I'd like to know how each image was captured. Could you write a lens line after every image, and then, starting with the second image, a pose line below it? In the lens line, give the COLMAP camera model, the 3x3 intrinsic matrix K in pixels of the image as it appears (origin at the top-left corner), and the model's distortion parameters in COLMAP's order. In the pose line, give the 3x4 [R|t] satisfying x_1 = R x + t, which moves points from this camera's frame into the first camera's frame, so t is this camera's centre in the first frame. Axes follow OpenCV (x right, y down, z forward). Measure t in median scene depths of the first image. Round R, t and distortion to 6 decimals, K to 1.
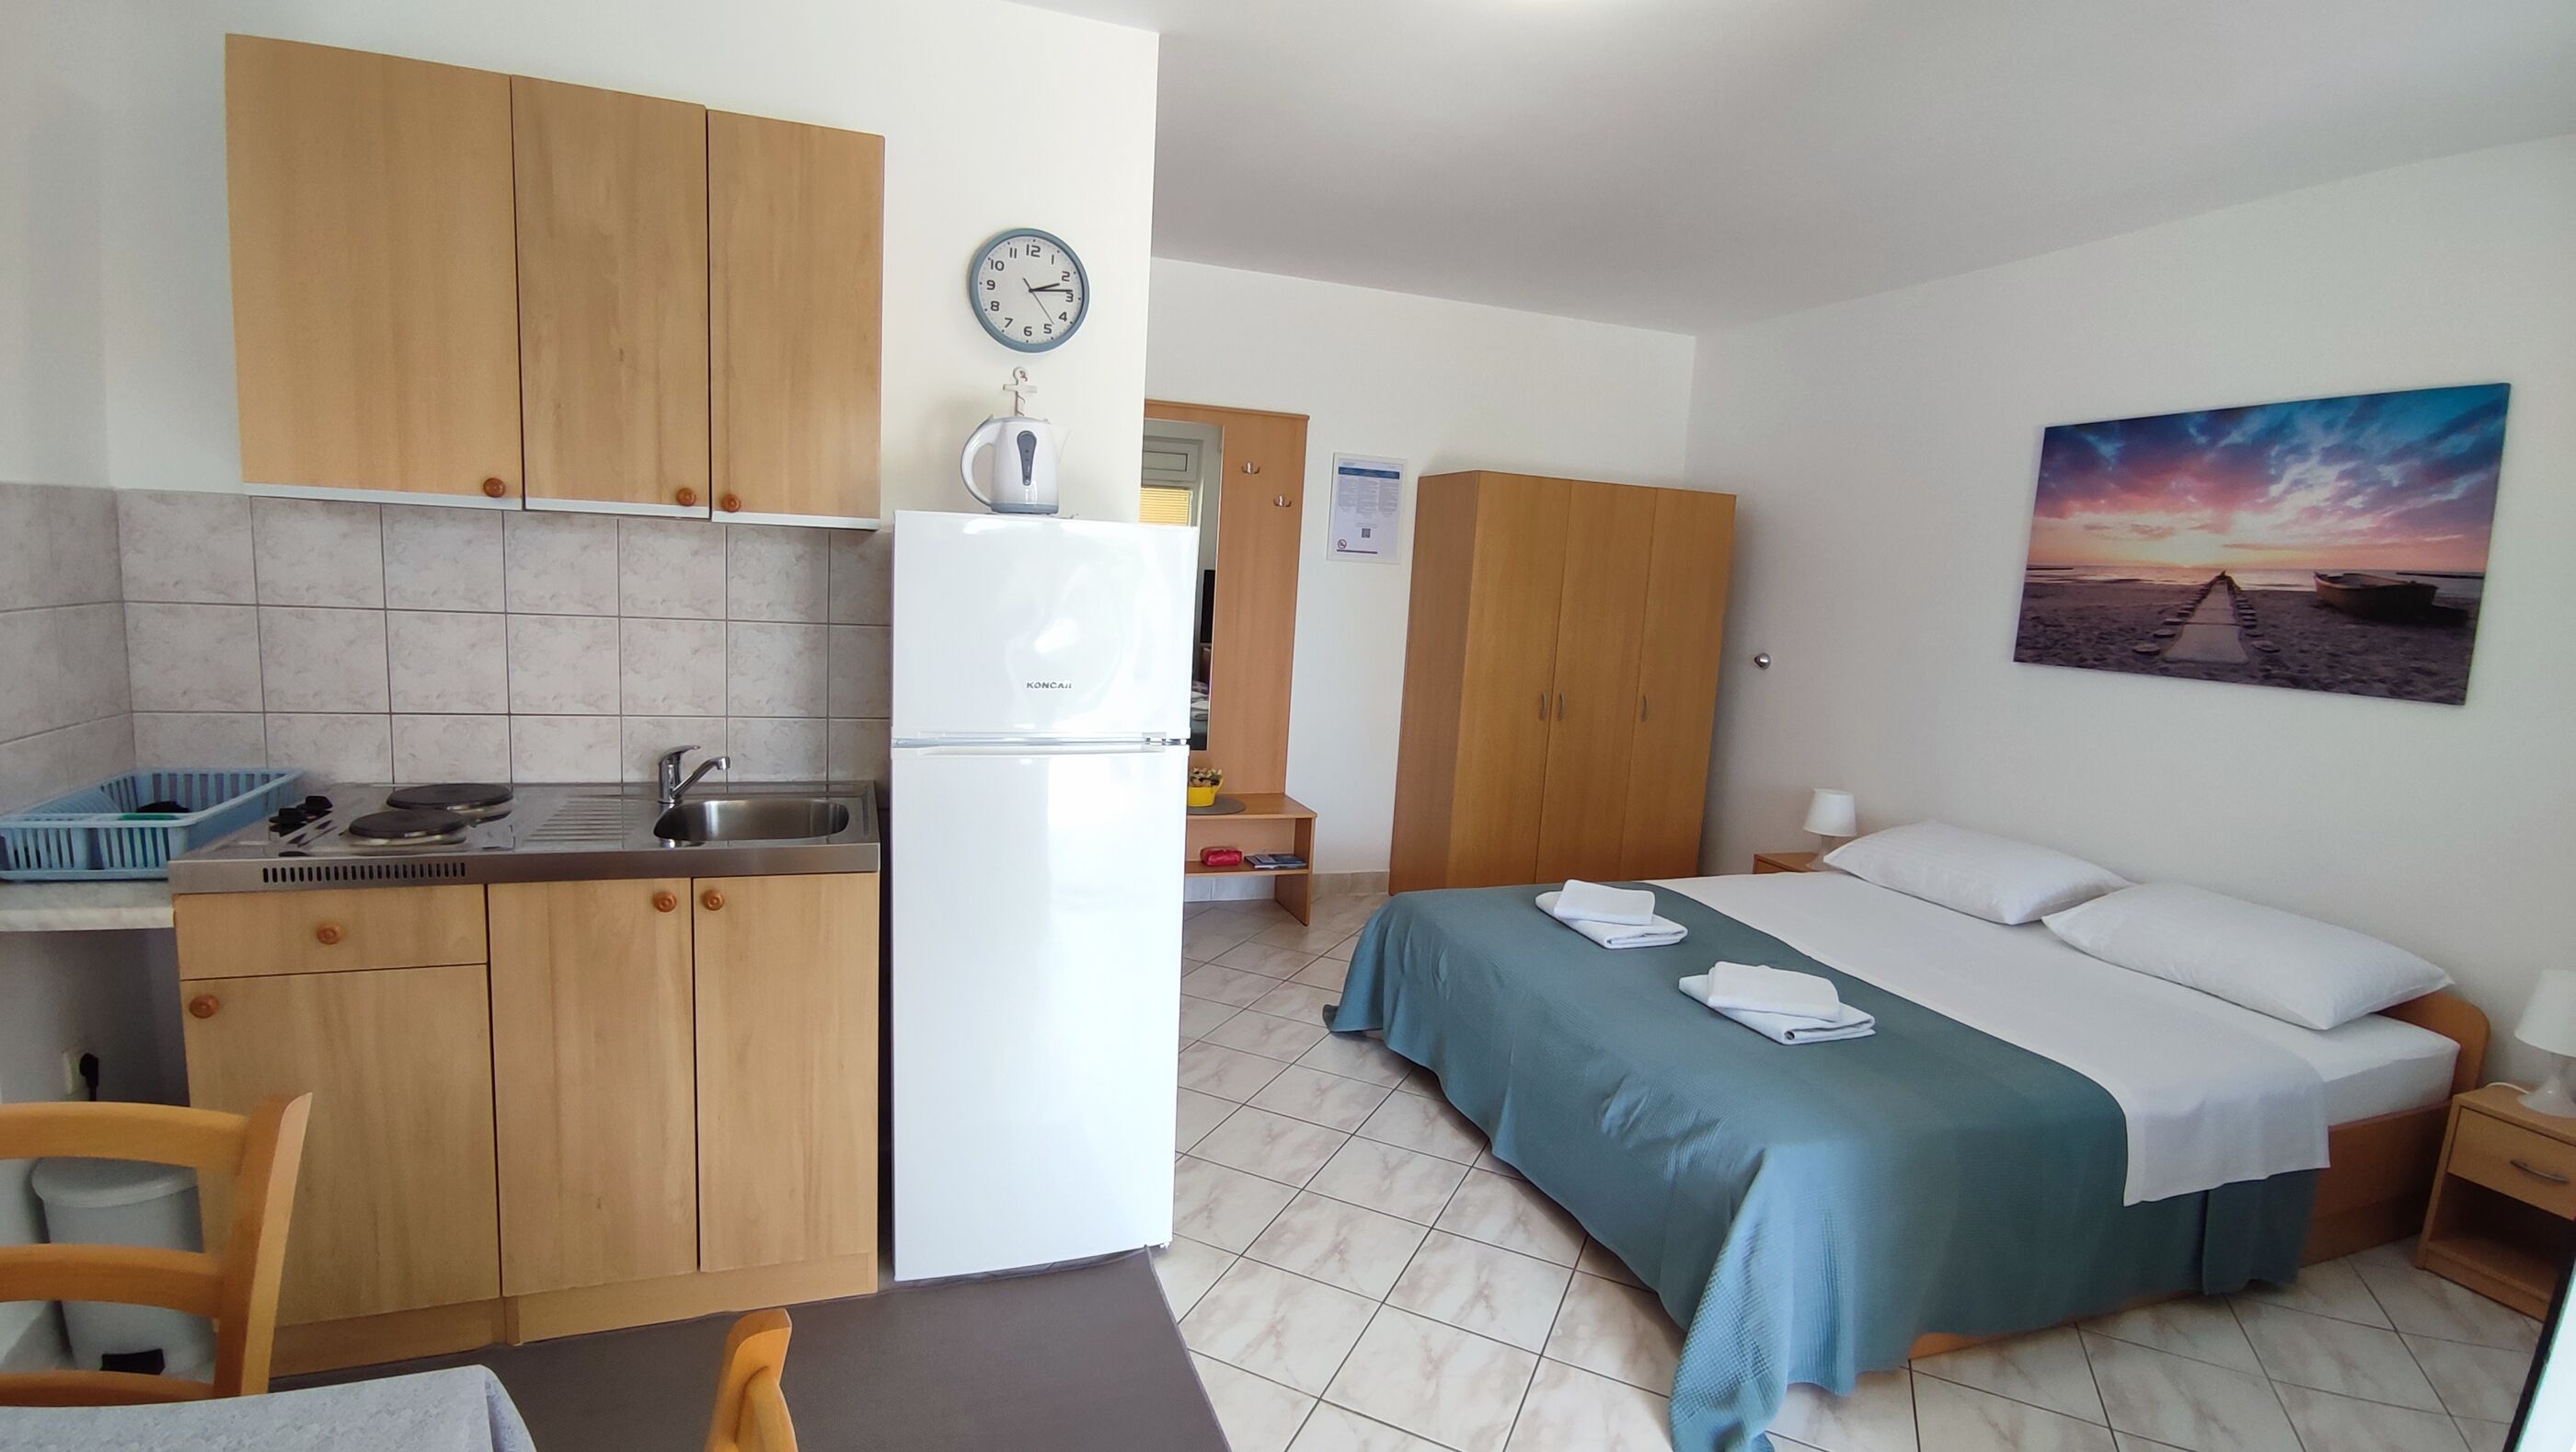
lens RADIAL K [[1165.7, 0, 1272.4], [0, 1165.7, 708.7], [0, 0, 1]] dist [-0.027680, -0.001065]
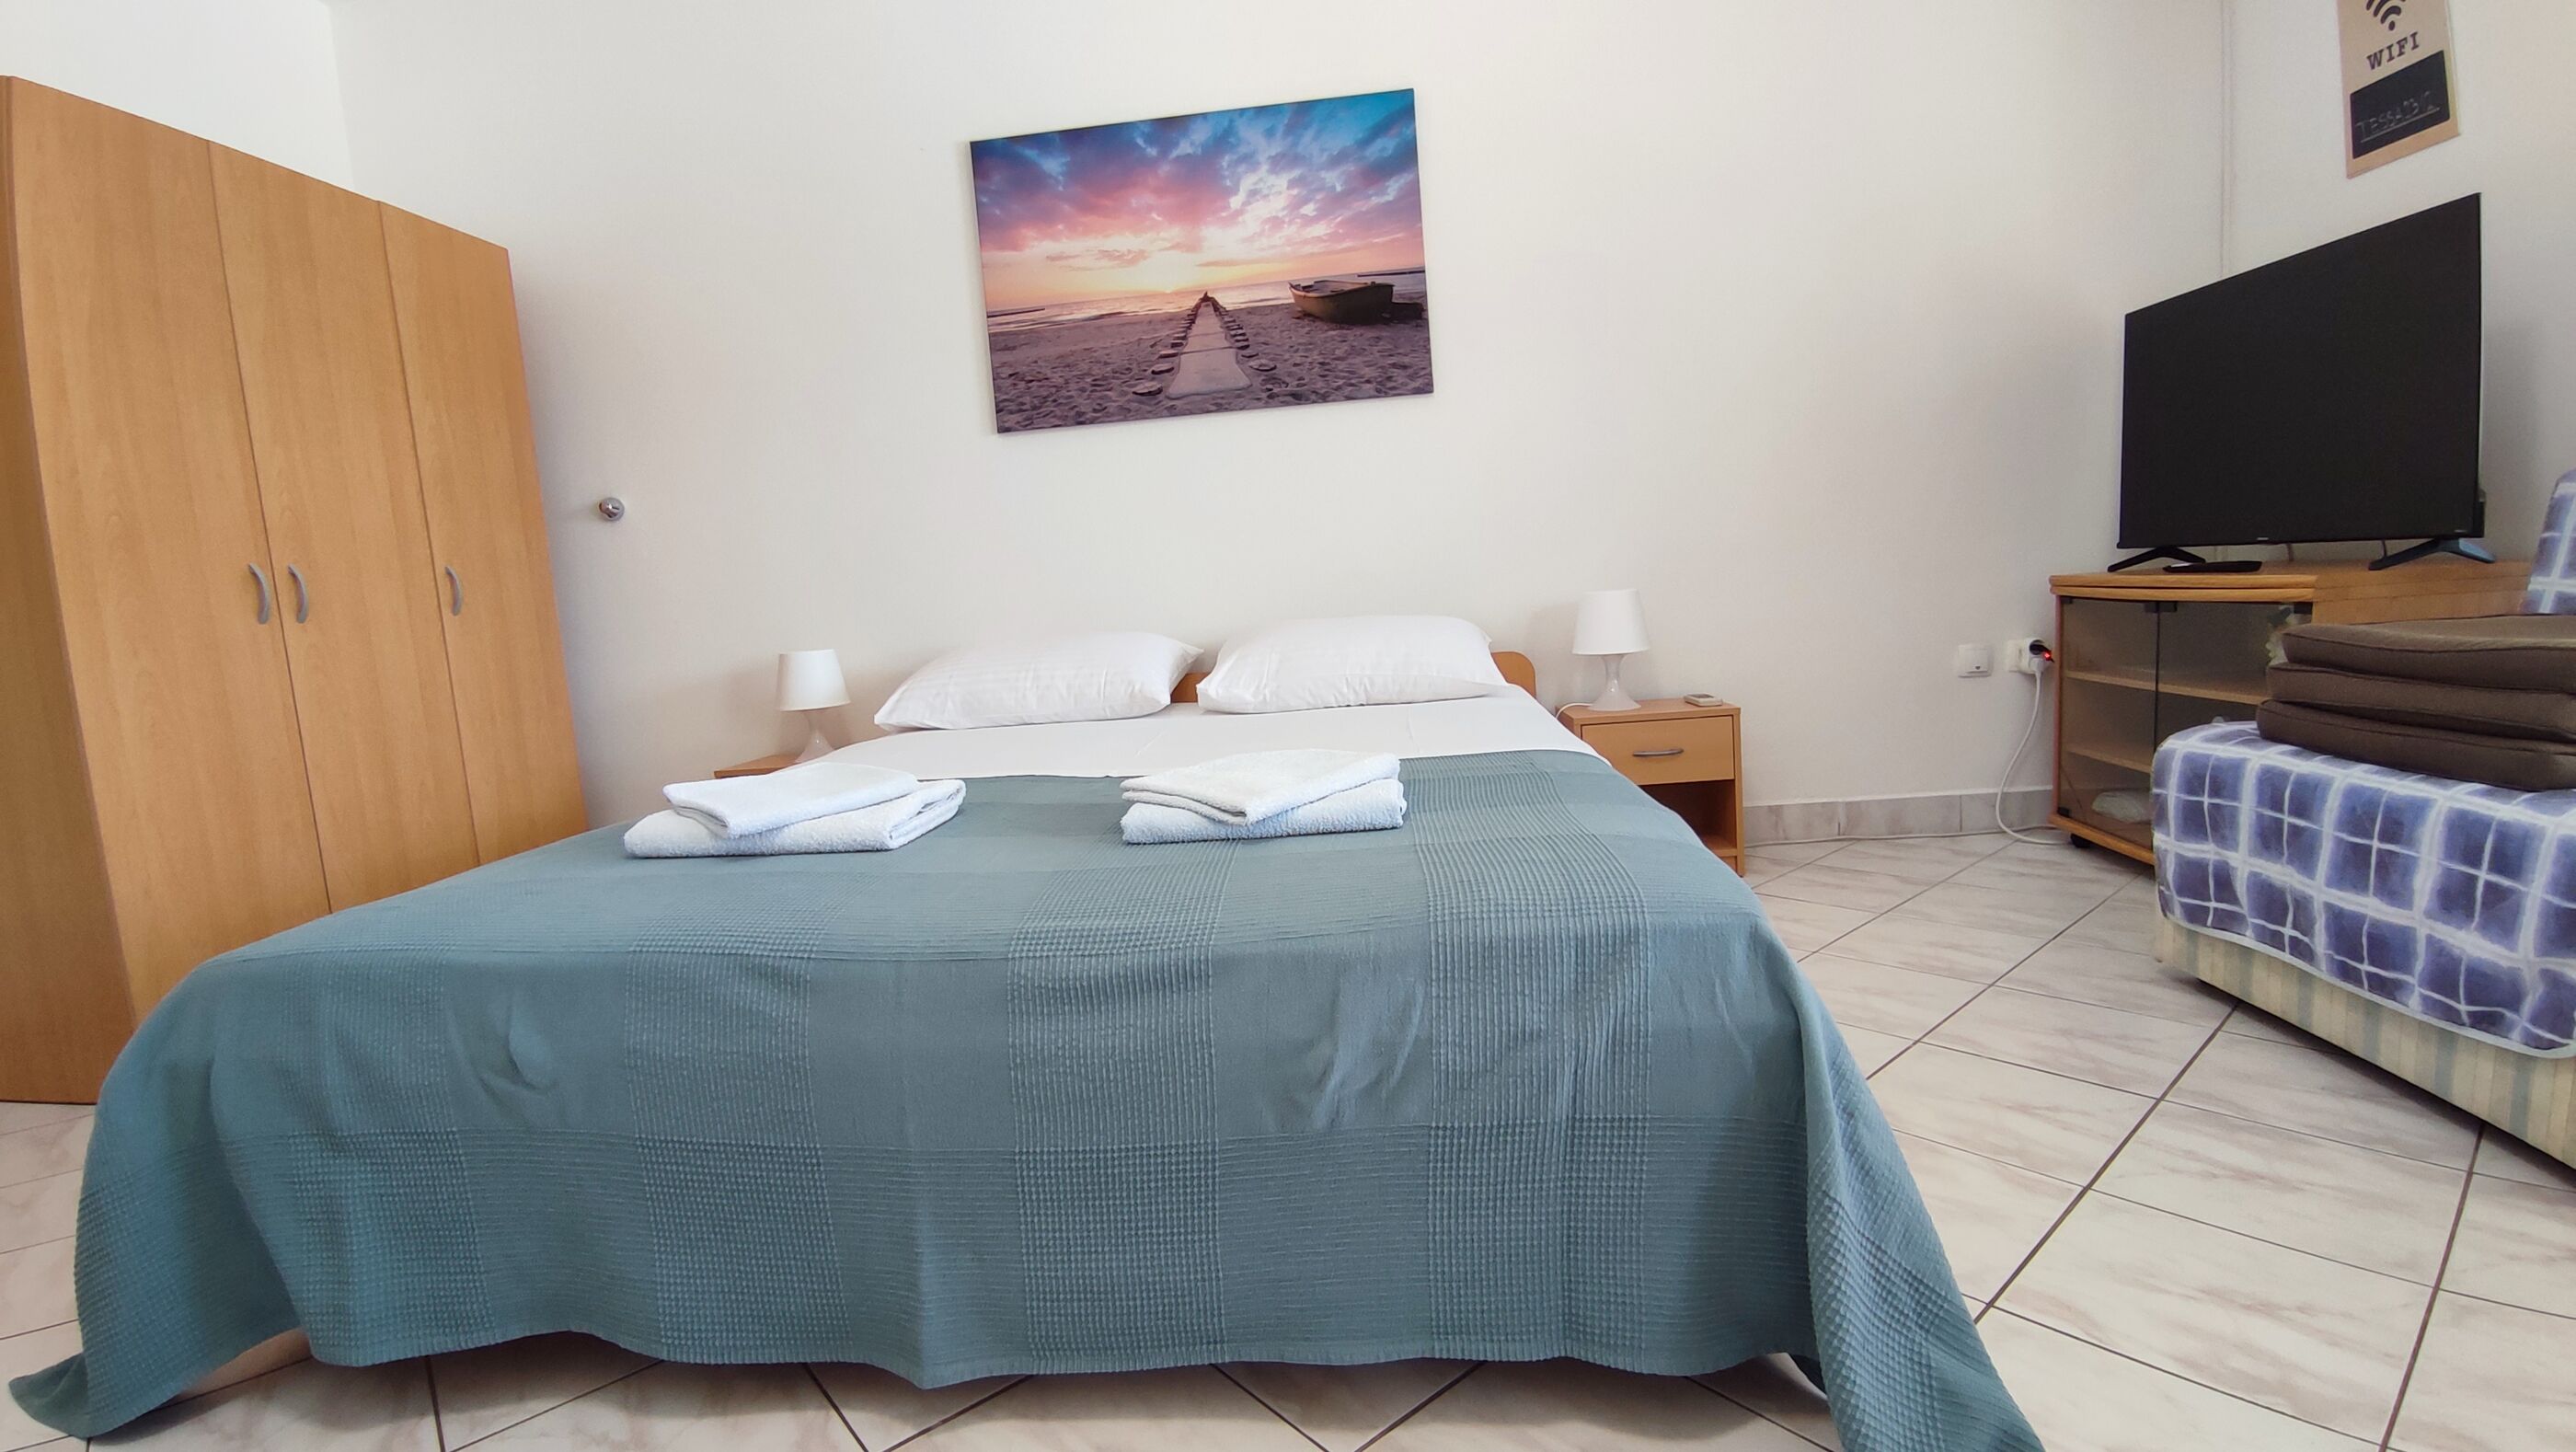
lens RADIAL K [[1165.7, 0, 1281.1], [0, 1165.7, 713.9], [0, 0, 1]] dist [-0.027680, -0.001065]
pose [[0.399488, -0.185985, 0.897674, -0.057044], [0.211935, 0.971414, 0.106947, 0.126696], [-0.891904, 0.147524, 0.427485, 0.598012]]
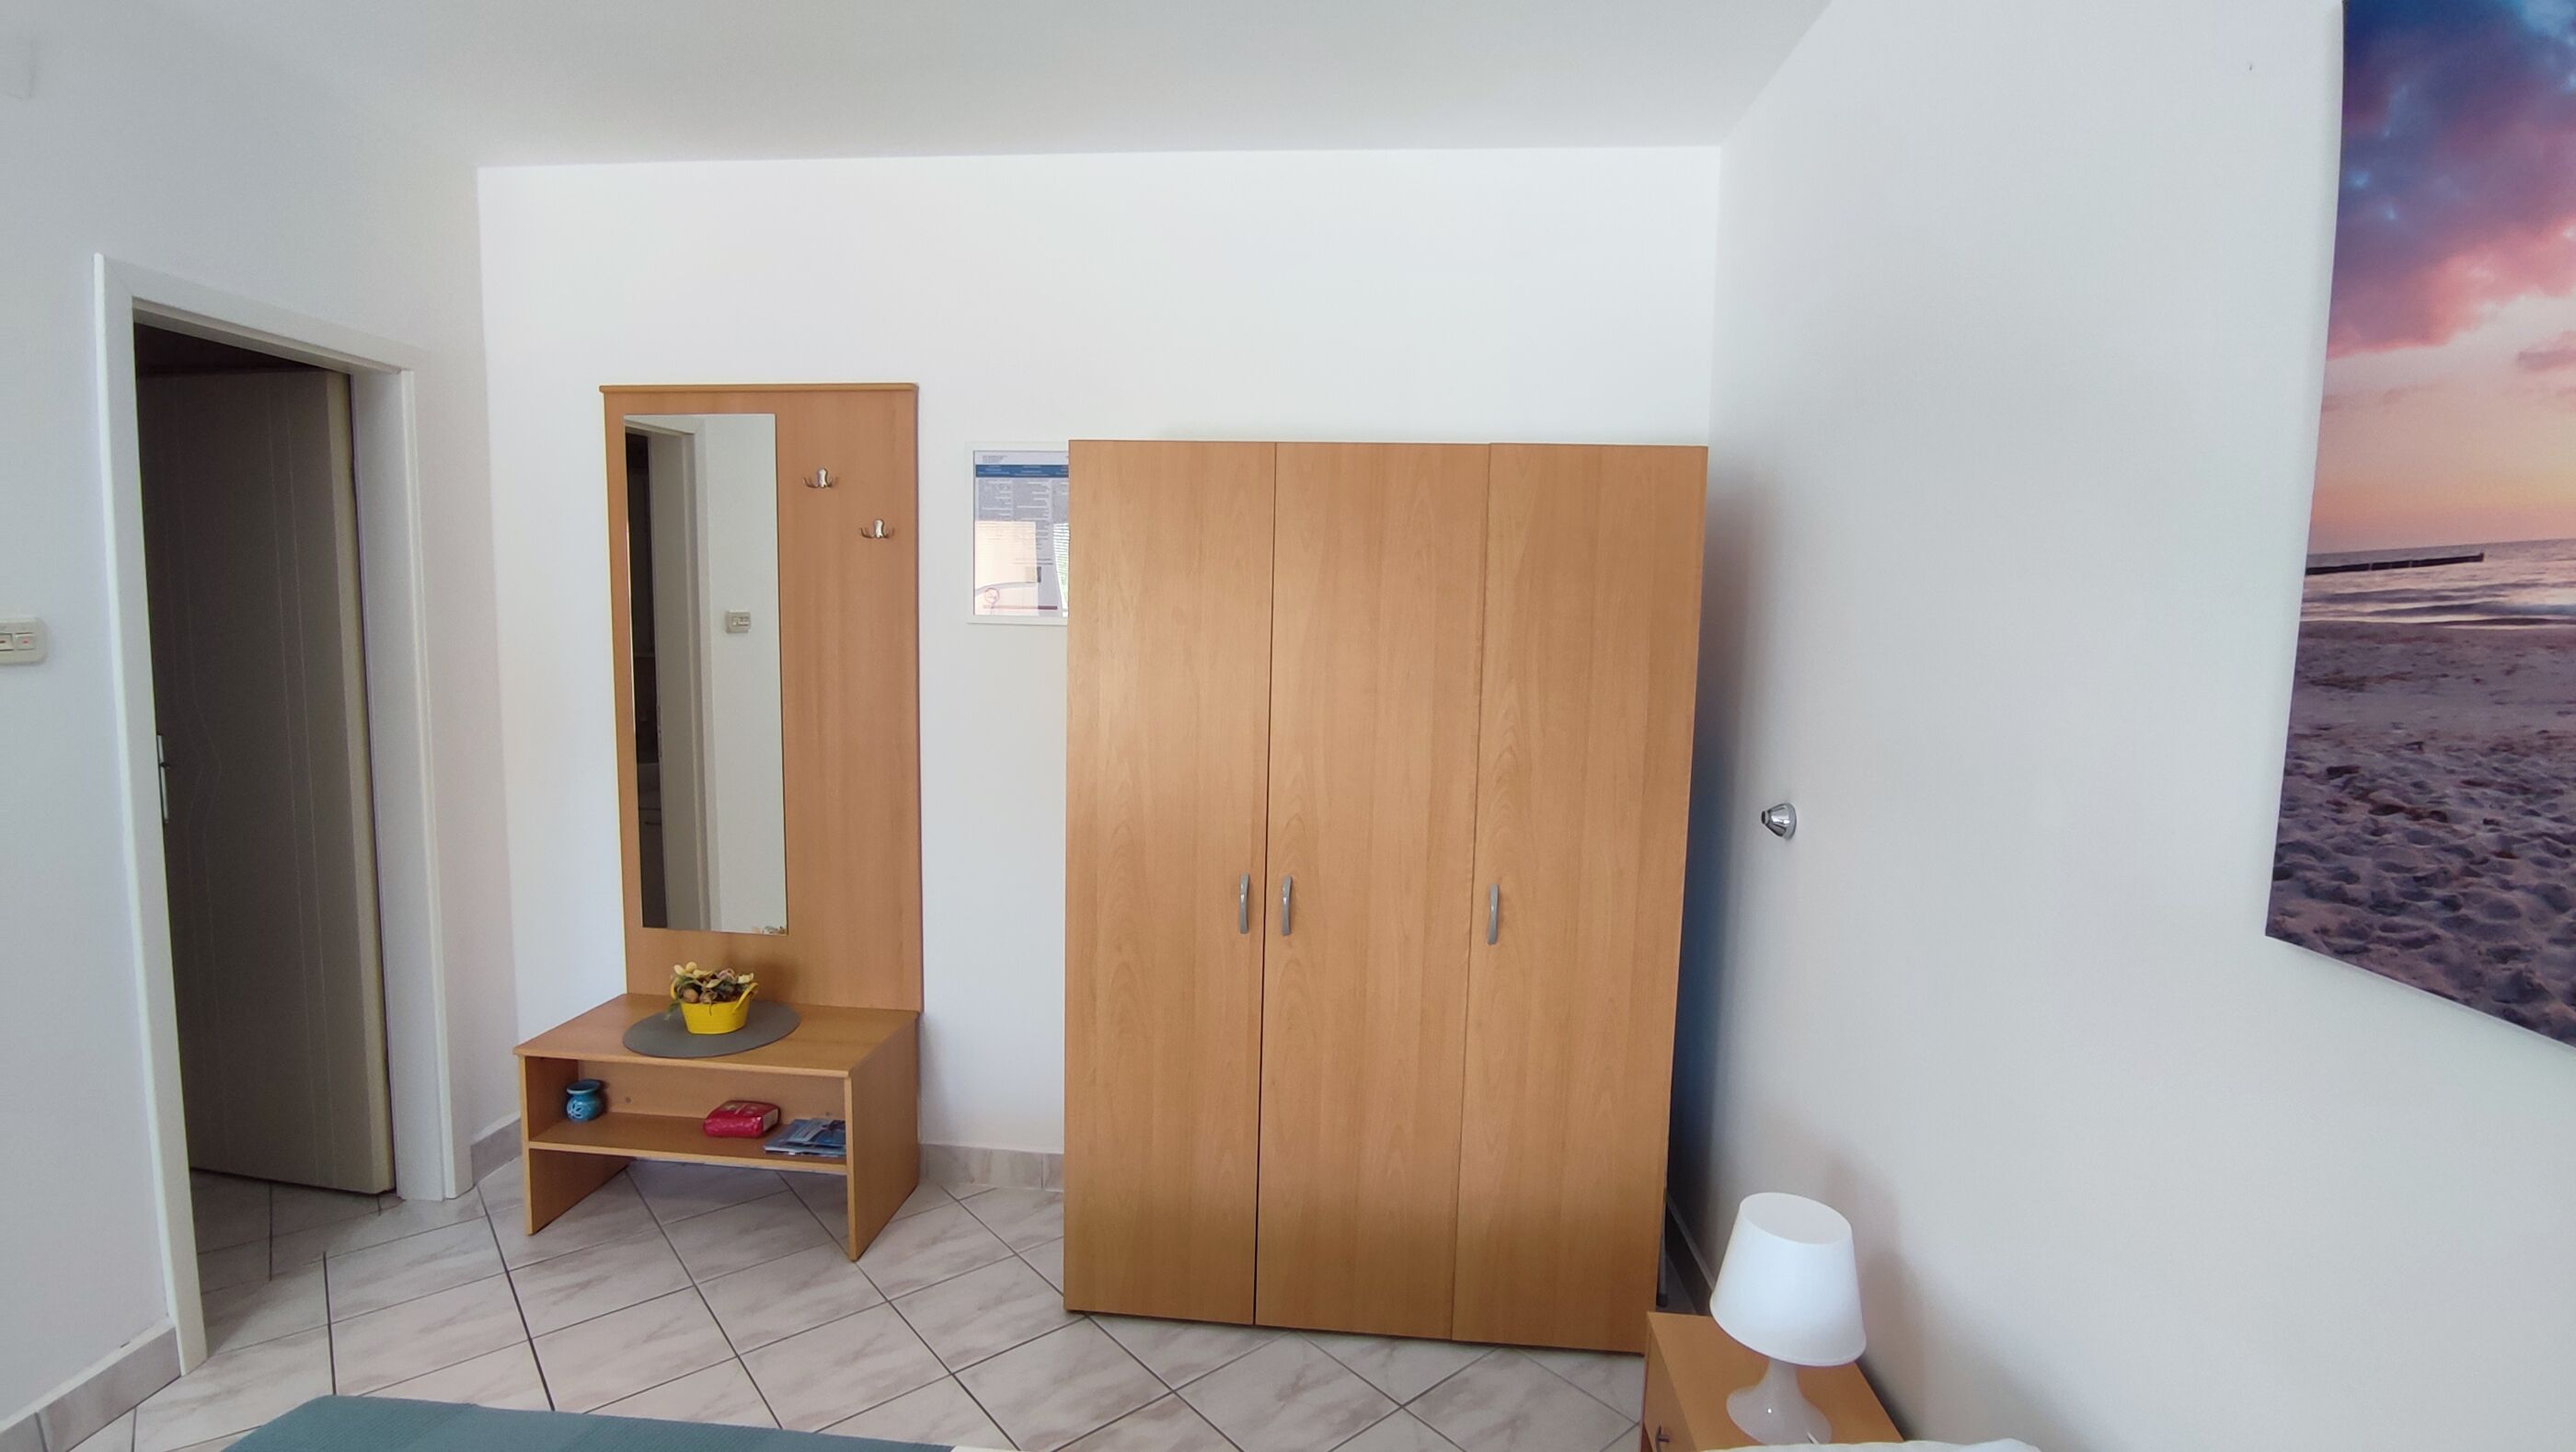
lens RADIAL K [[1165.7, 0, 1285.7], [0, 1165.7, 717.4], [0, 0, 1]] dist [-0.027680, -0.001065]
pose [[0.908793, -0.004254, -0.417225, 0.657946], [-0.013311, 0.999143, -0.039181, -0.091091], [0.417034, 0.041161, 0.907958, 0.809715]]
